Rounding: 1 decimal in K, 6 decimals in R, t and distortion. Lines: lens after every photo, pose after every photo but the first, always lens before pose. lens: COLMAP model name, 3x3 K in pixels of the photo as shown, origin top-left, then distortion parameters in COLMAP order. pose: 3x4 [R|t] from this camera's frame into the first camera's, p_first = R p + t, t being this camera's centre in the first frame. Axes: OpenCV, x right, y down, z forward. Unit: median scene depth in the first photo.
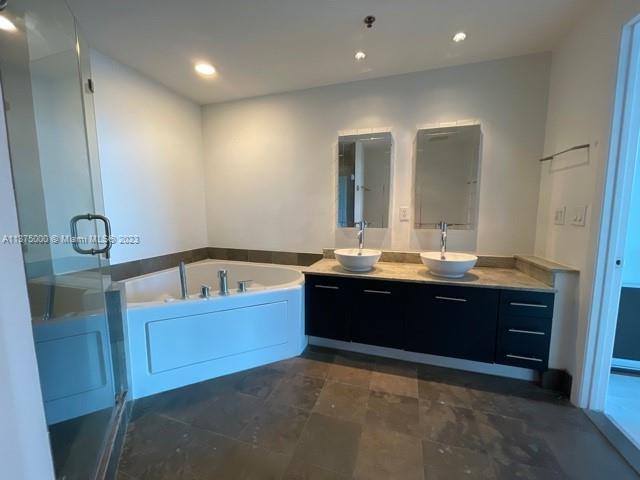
lens RADIAL K [[259.0, 0, 320.9], [0, 259.0, 240.4], [0, 0, 1]] dist [-0.003910, 0.000320]
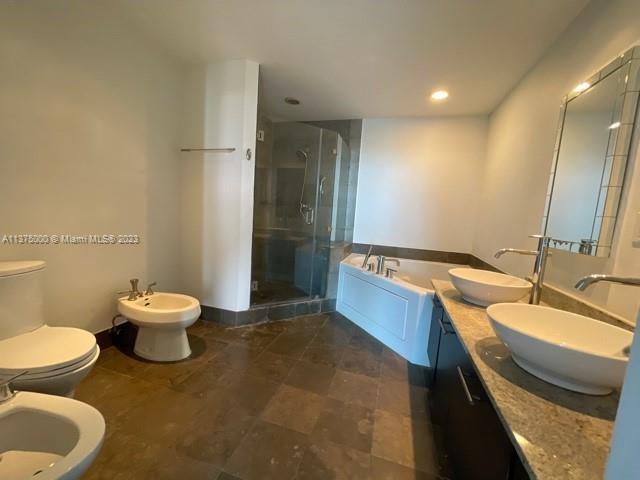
lens RADIAL K [[259.0, 0, 320.9], [0, 259.0, 240.4], [0, 0, 1]] dist [-0.003910, 0.000320]
pose [[0.016415, 0.110984, -0.993687, 0.915448], [-0.179880, 0.977933, 0.106253, -0.047206], [0.983552, 0.177000, 0.036017, 0.623696]]
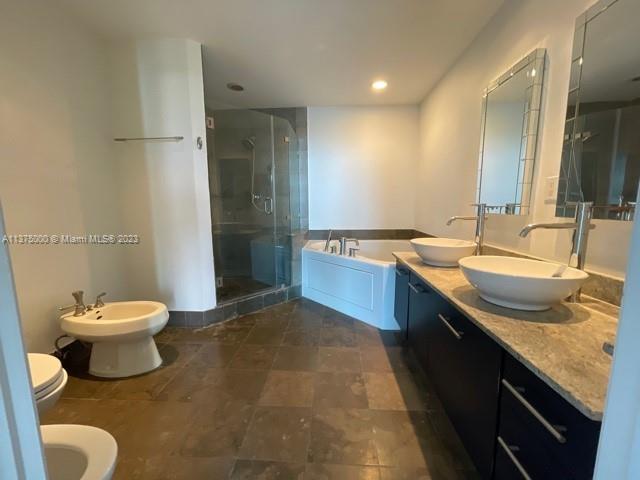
lens RADIAL K [[259.0, 0, 320.9], [0, 259.0, 240.4], [0, 0, 1]] dist [-0.003910, 0.000320]
pose [[0.252857, 0.126844, -0.959153, 0.933982], [-0.104349, 0.989161, 0.103304, -0.002849], [0.961860, 0.073965, 0.263353, 0.507823]]
